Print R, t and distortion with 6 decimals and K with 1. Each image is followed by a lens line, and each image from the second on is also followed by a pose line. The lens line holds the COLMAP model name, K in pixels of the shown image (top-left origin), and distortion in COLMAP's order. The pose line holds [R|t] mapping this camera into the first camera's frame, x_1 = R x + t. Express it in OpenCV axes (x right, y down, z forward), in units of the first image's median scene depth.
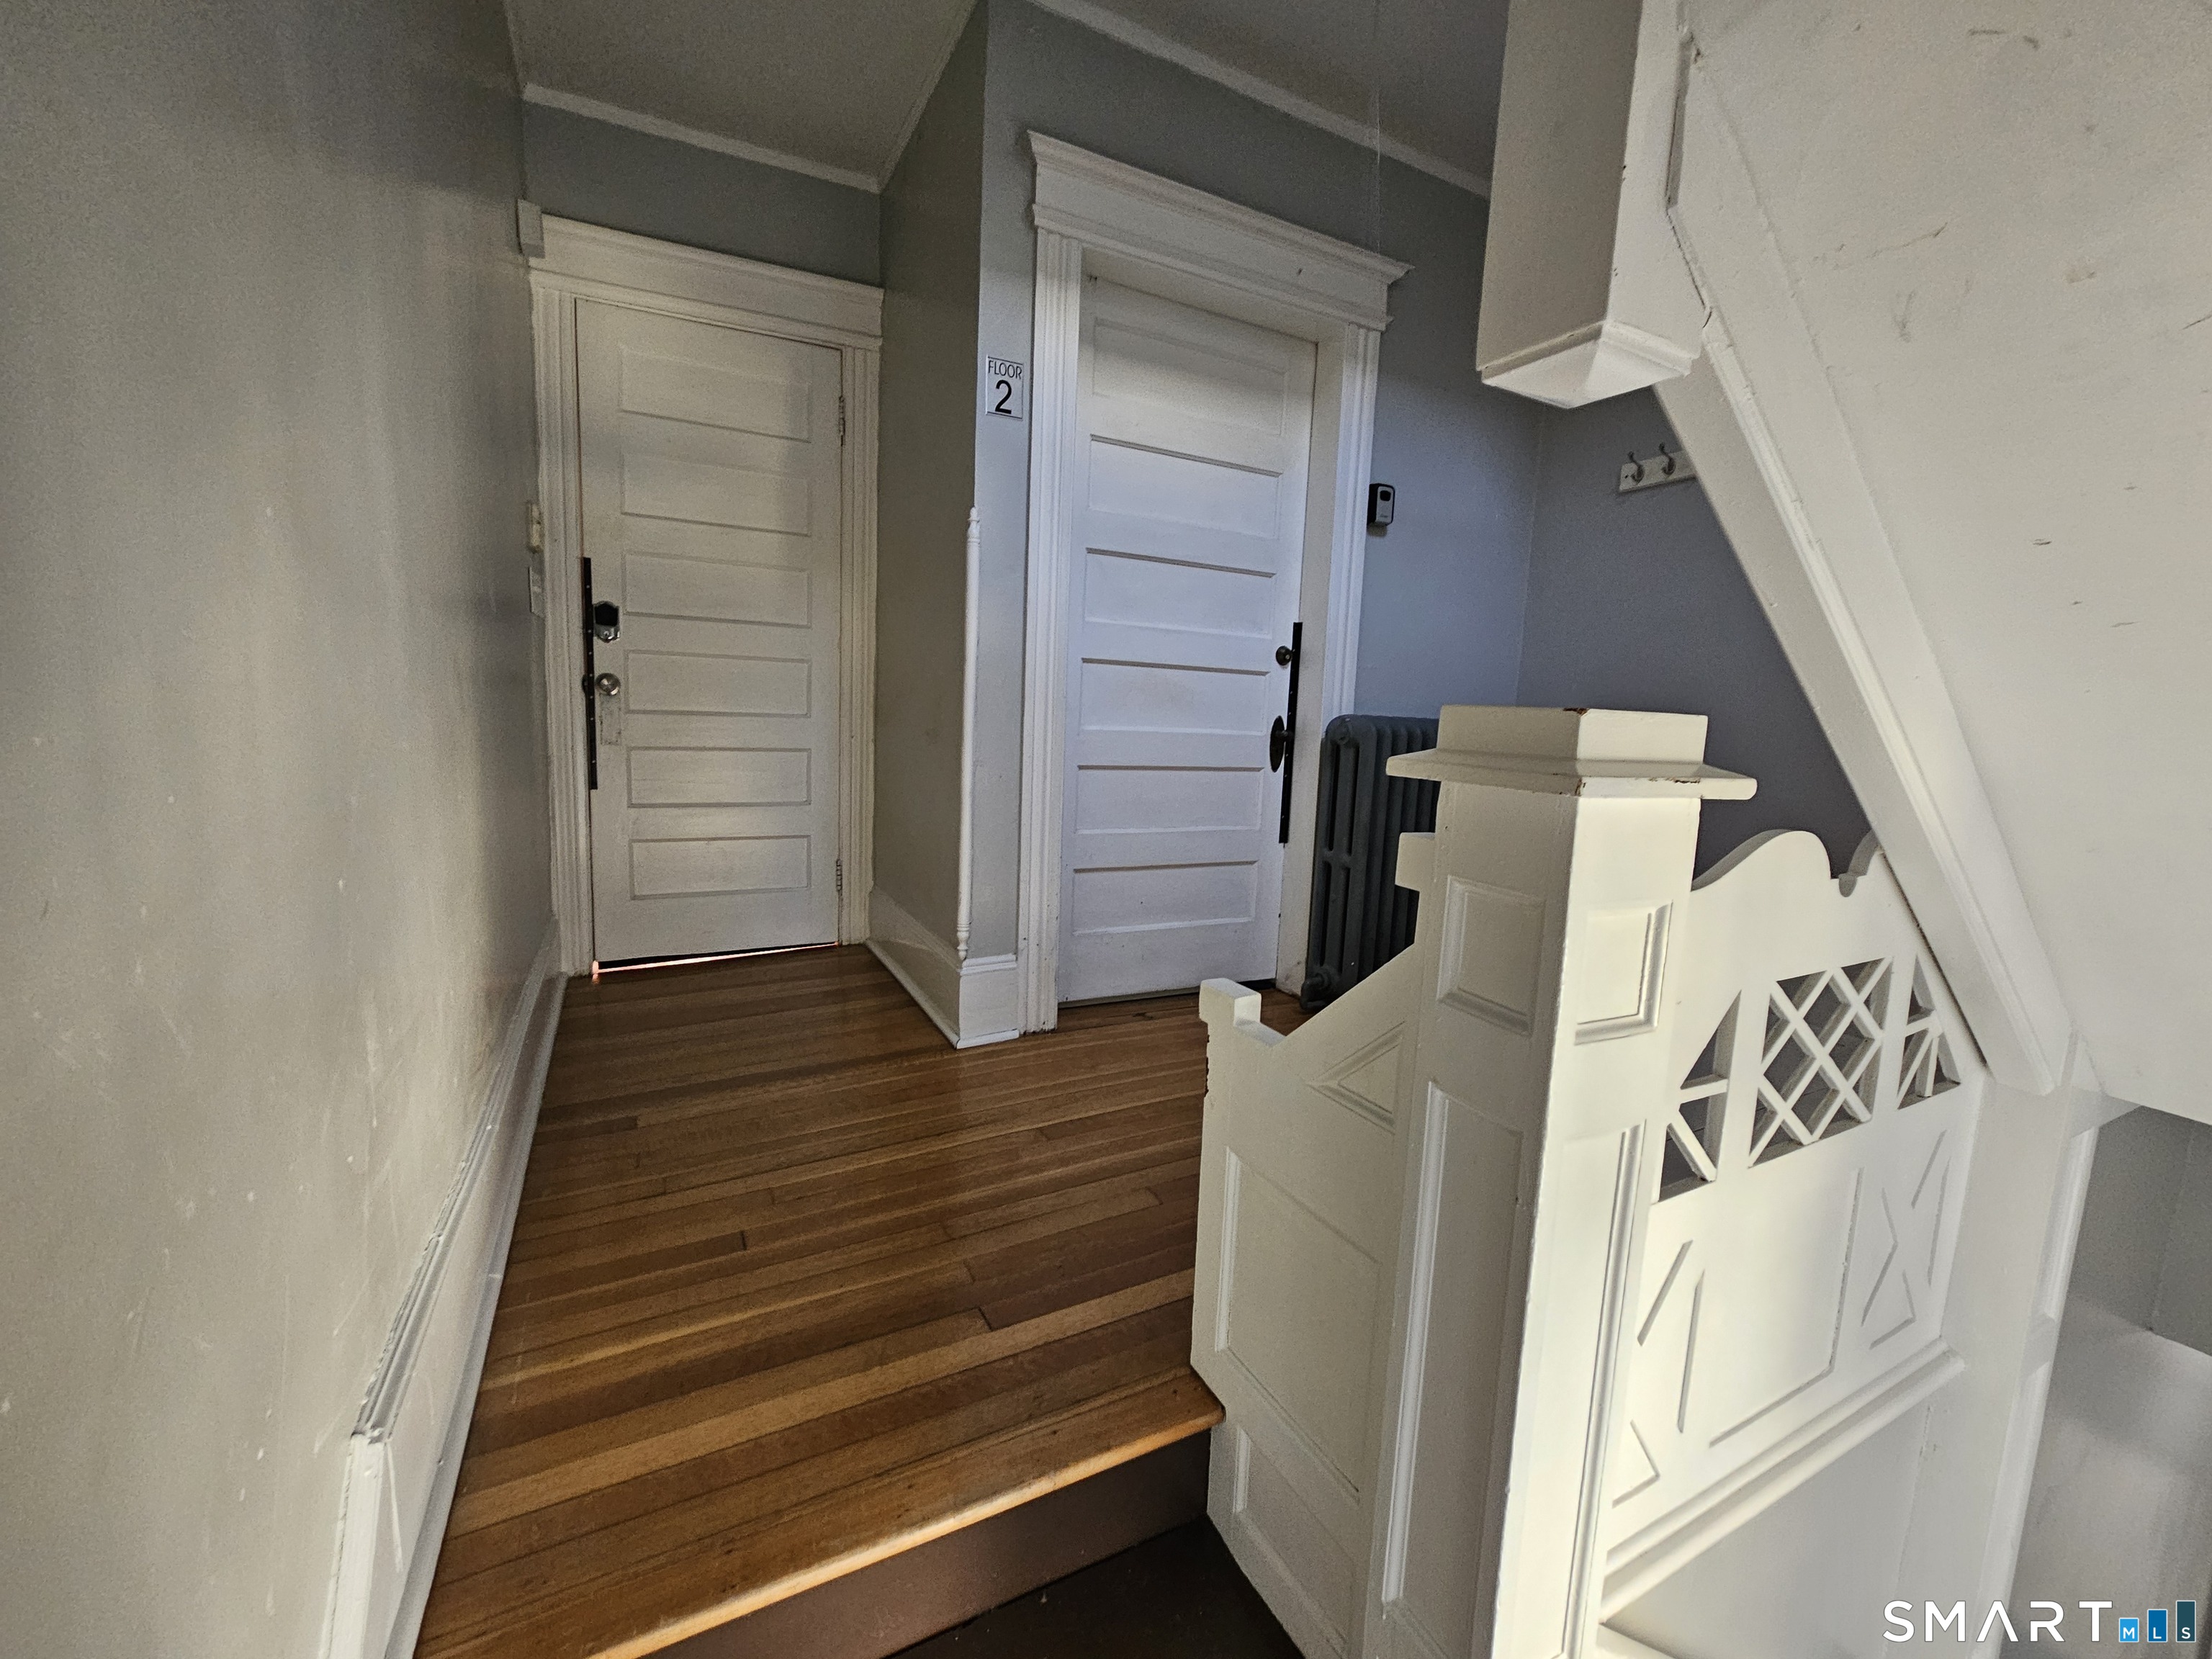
lens RADIAL K [[897.8, 0, 1101.4], [0, 897.8, 827.3], [0, 0, 1]] dist [-0.002156, 0.000442]
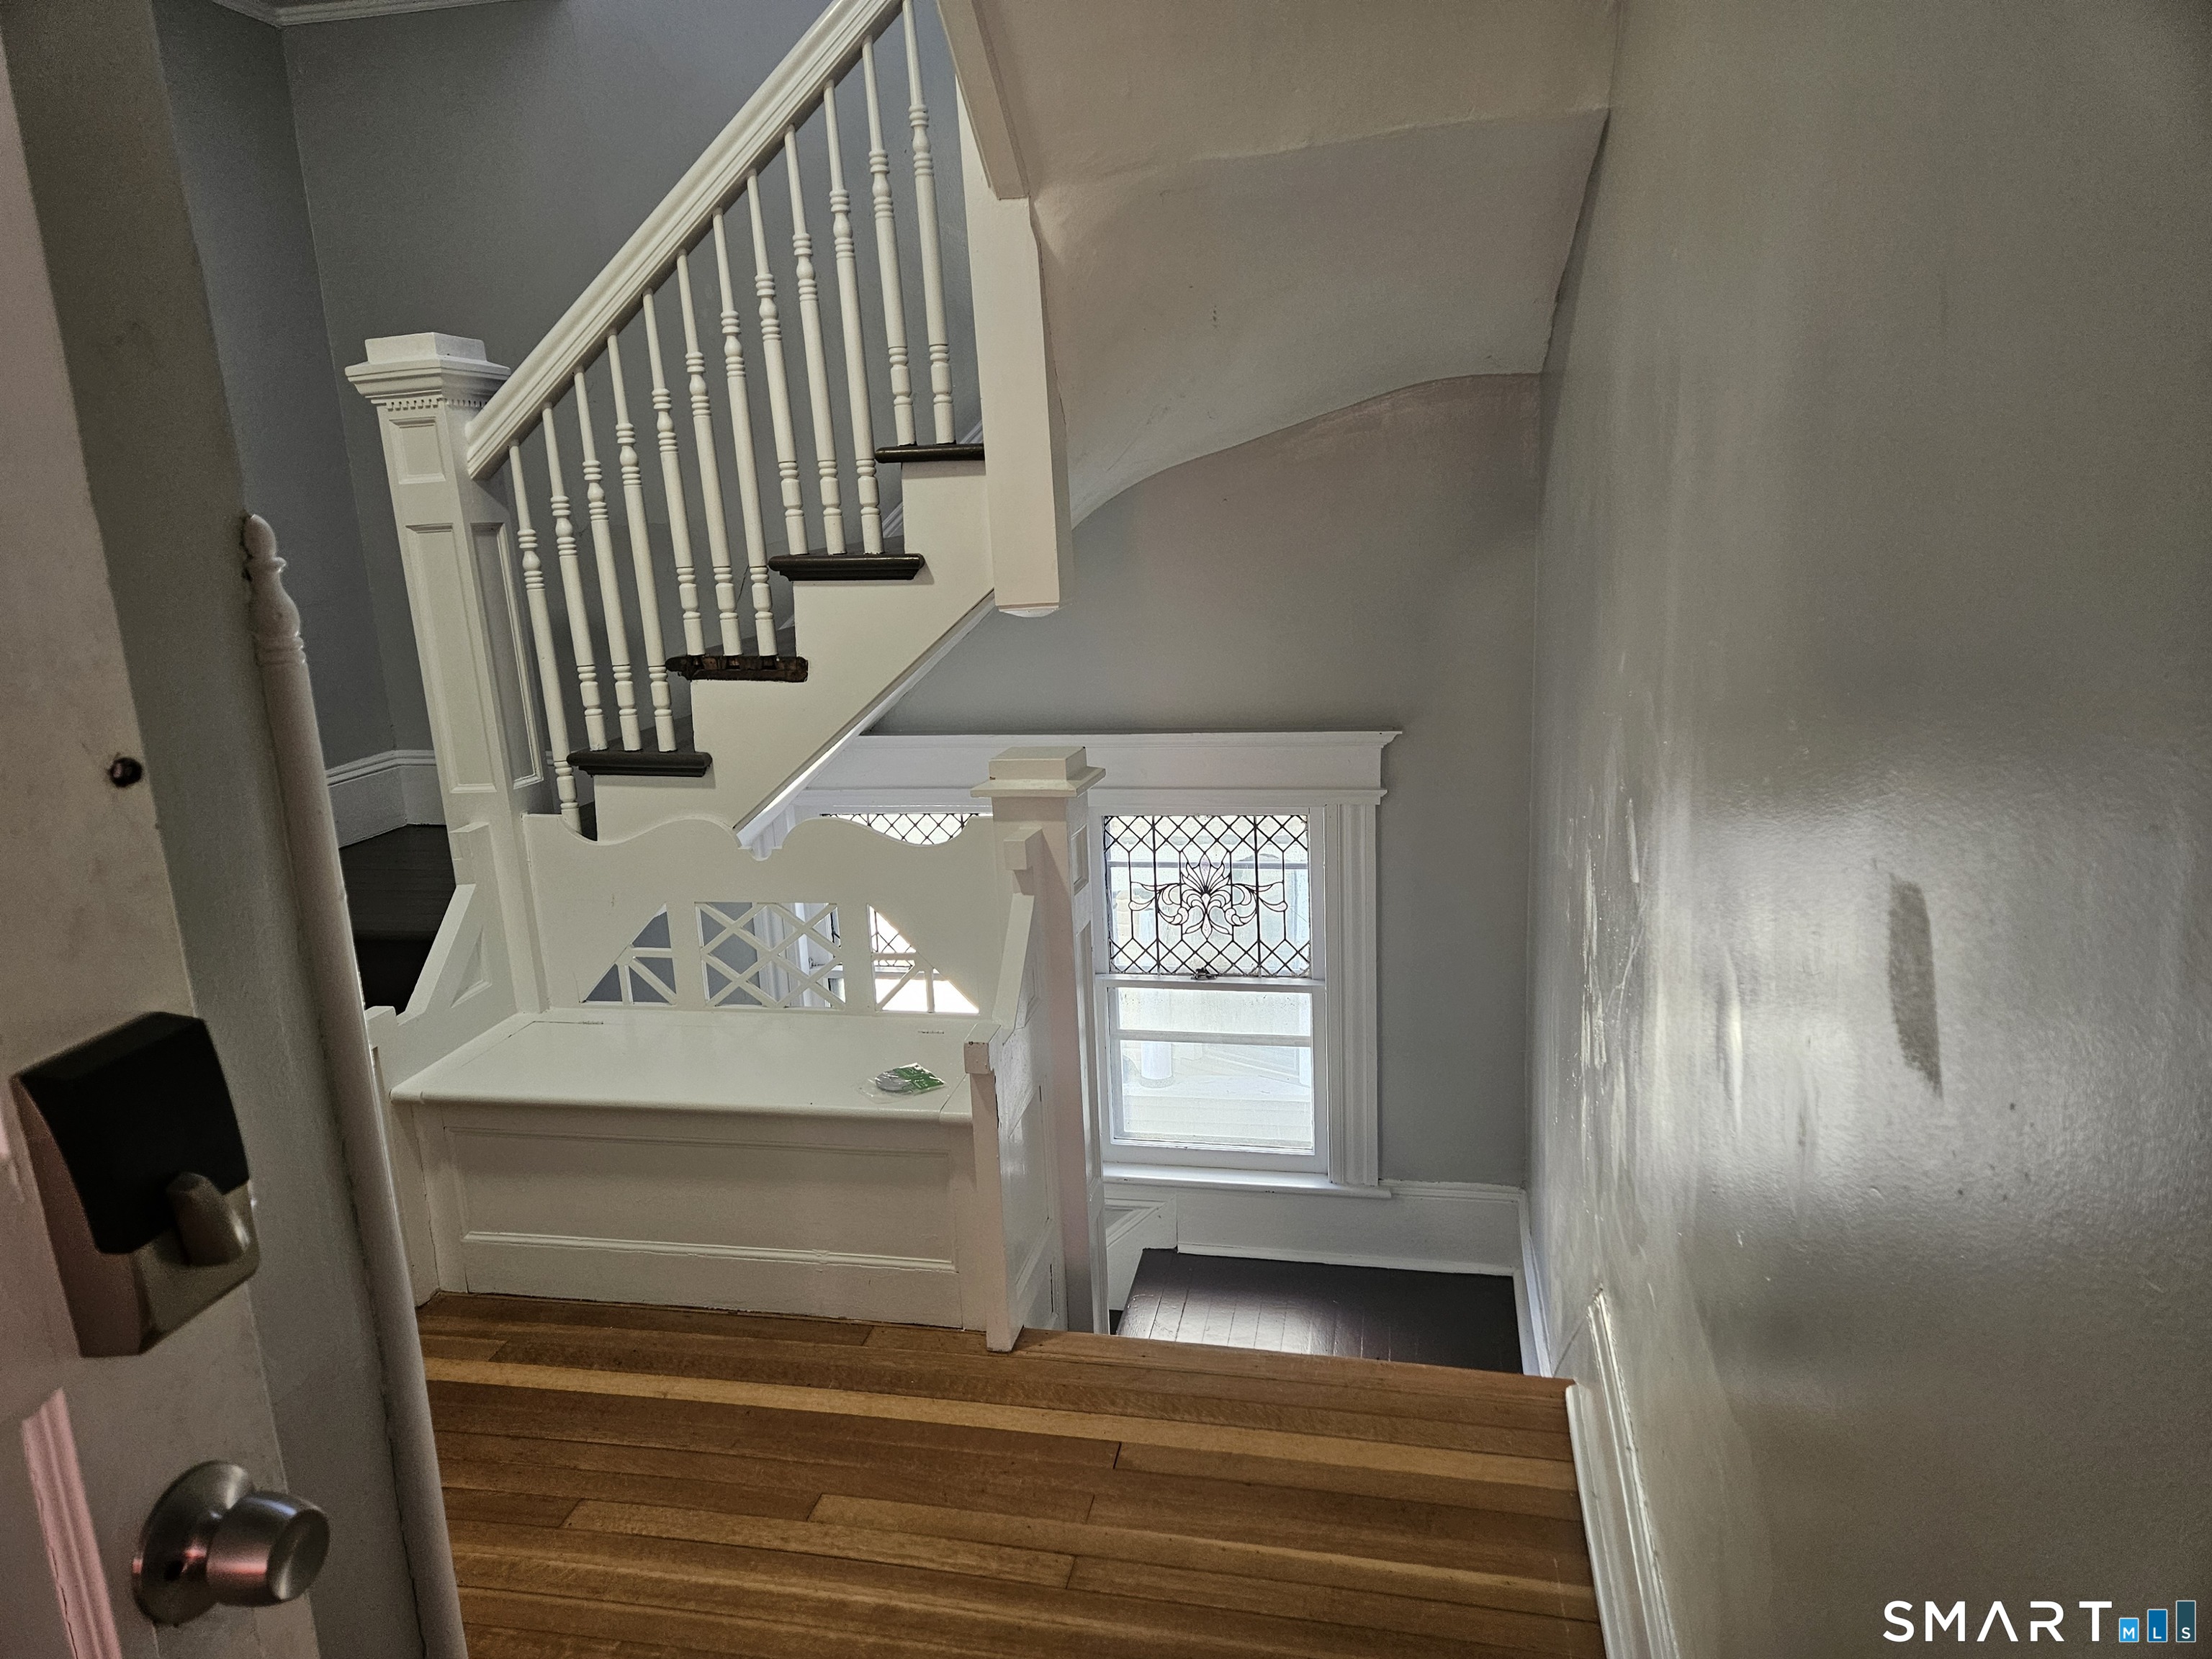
lens RADIAL K [[1464.4, 0, 1087.2], [0, 1464.4, 834.1], [0, 0, 1]] dist [0.076290, -0.047935]
pose [[-0.771960, -0.150748, 0.617537, -0.874343], [0.096031, 0.932668, 0.347720, -0.571024], [-0.628375, 0.327729, -0.705506, 1.692337]]
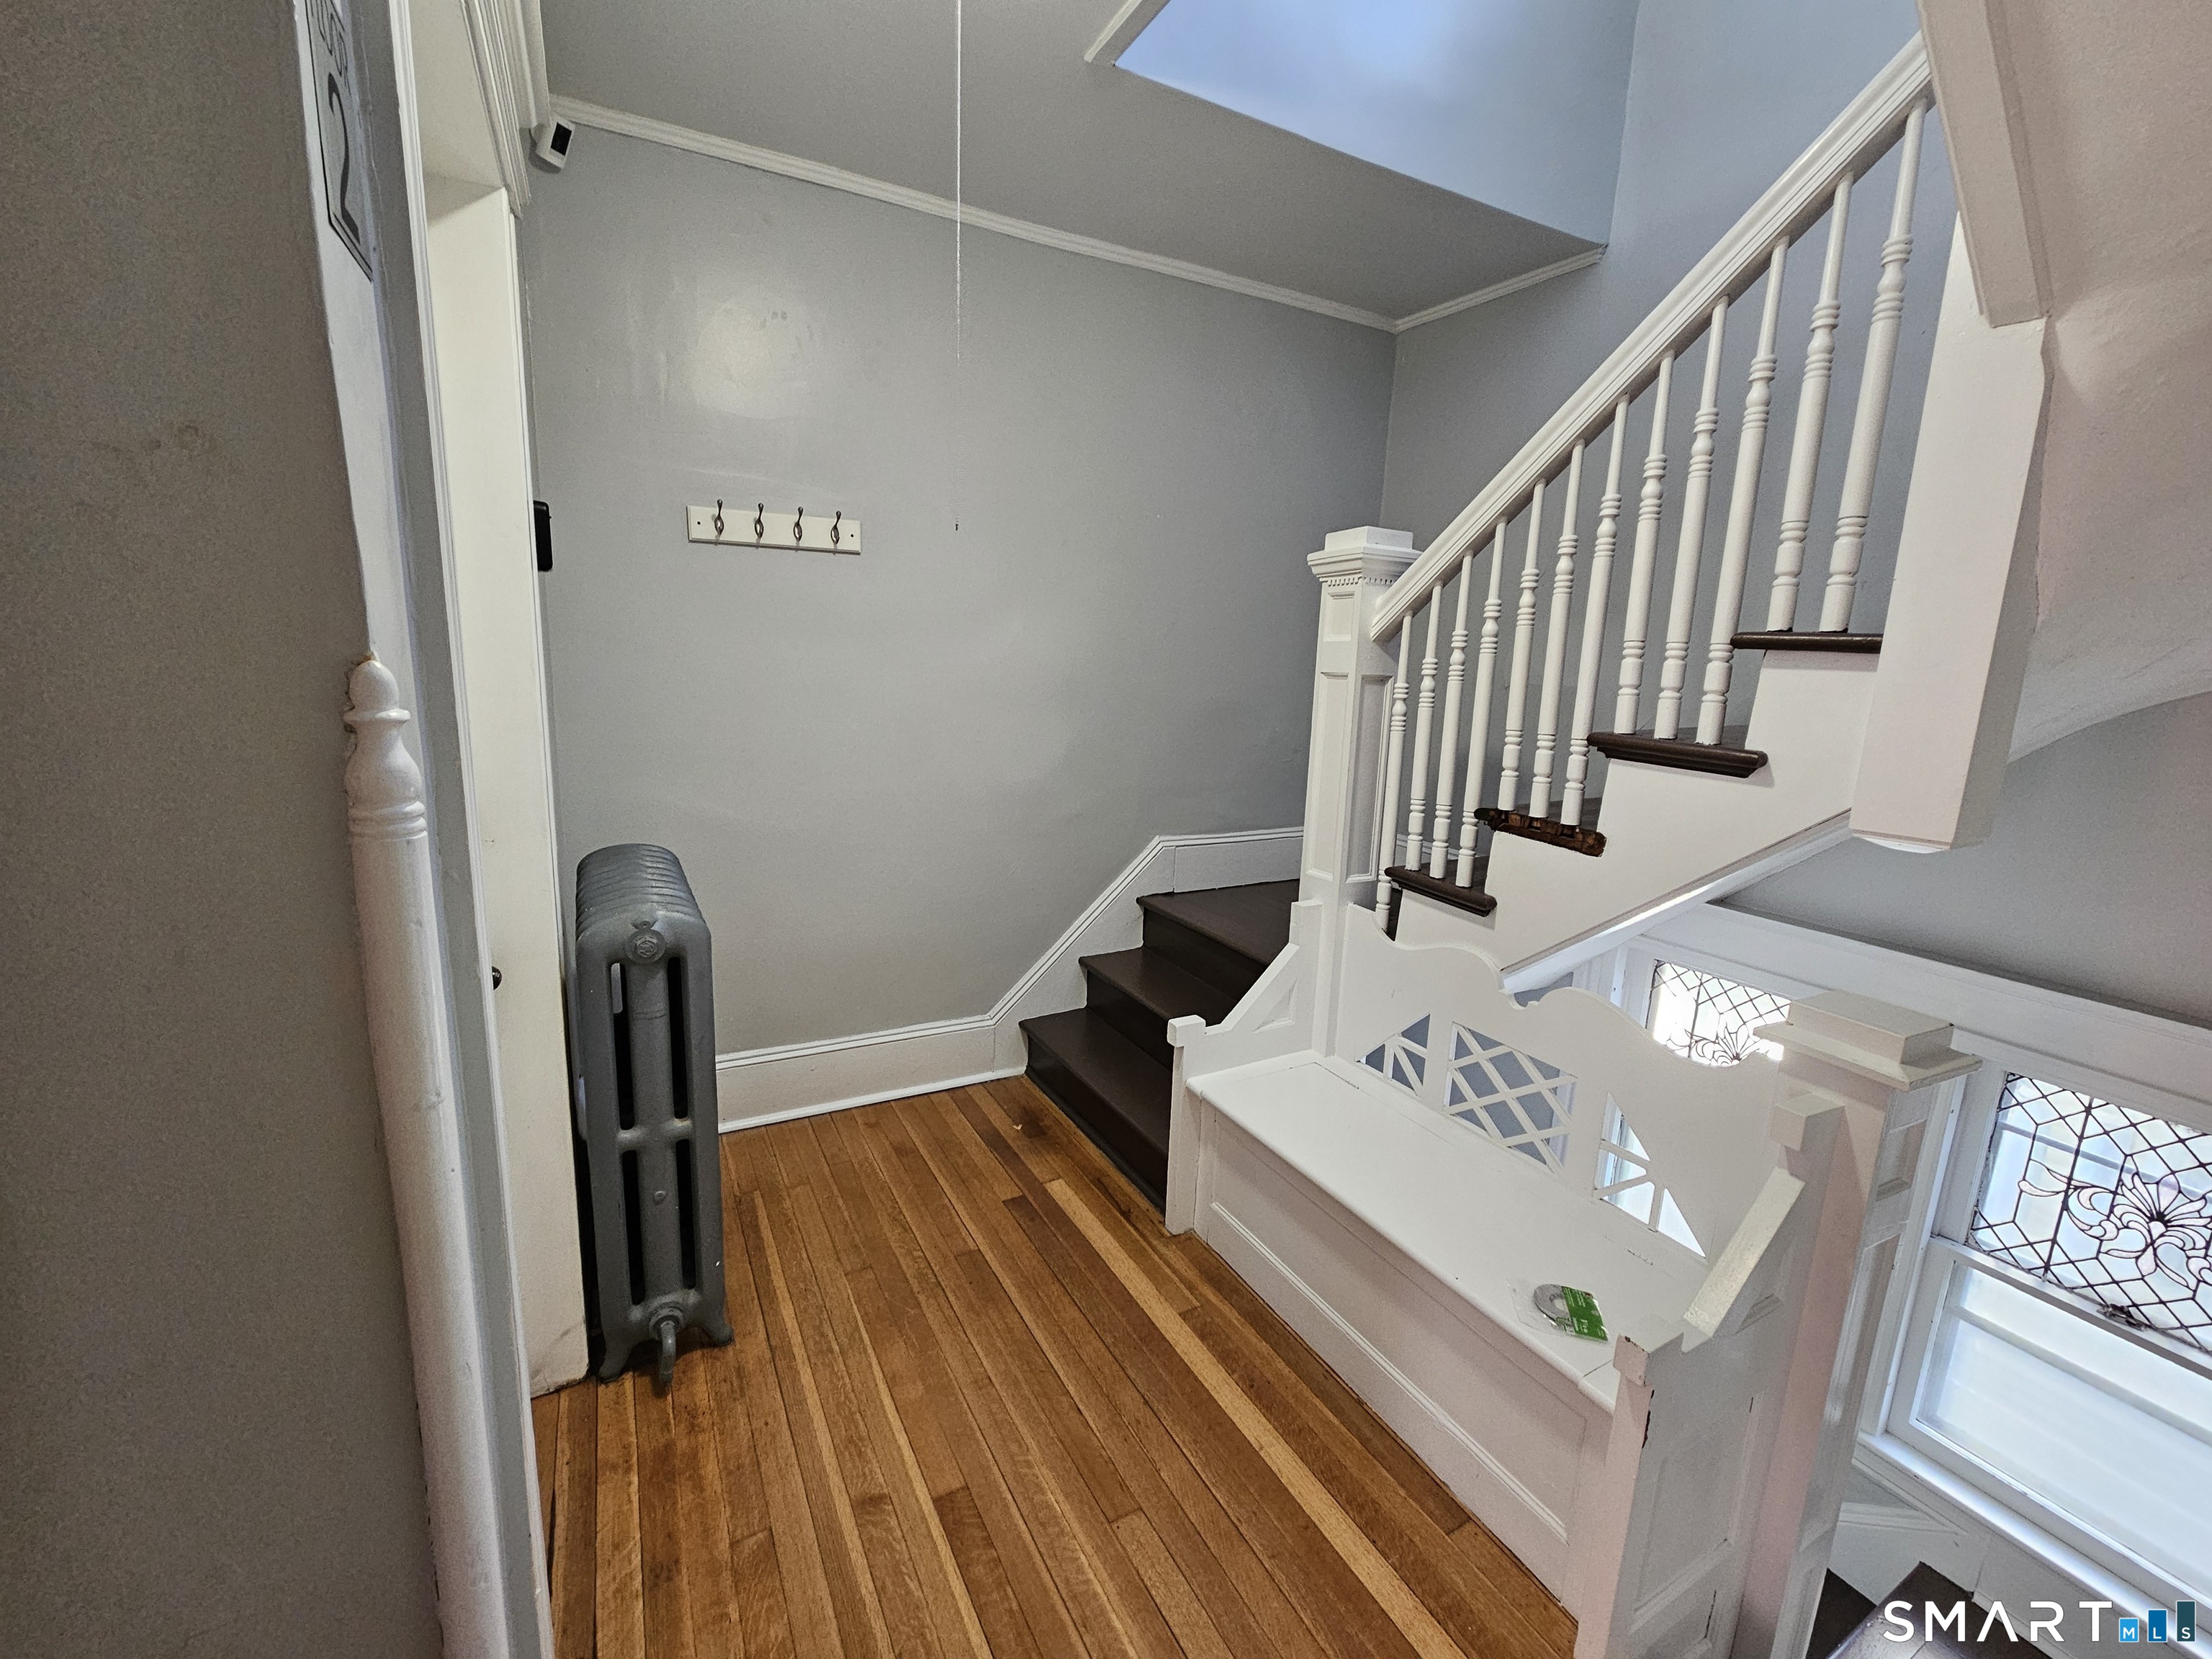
lens RADIAL K [[913.0, 0, 1093.8], [0, 913.0, 822.8], [0, 0, 1]] dist [-0.000902, 0.000642]
pose [[-0.015824, -0.230518, 0.972939, -0.535065], [0.092128, 0.968586, 0.230985, -0.508218], [-0.995621, 0.093290, 0.005910, 1.183897]]
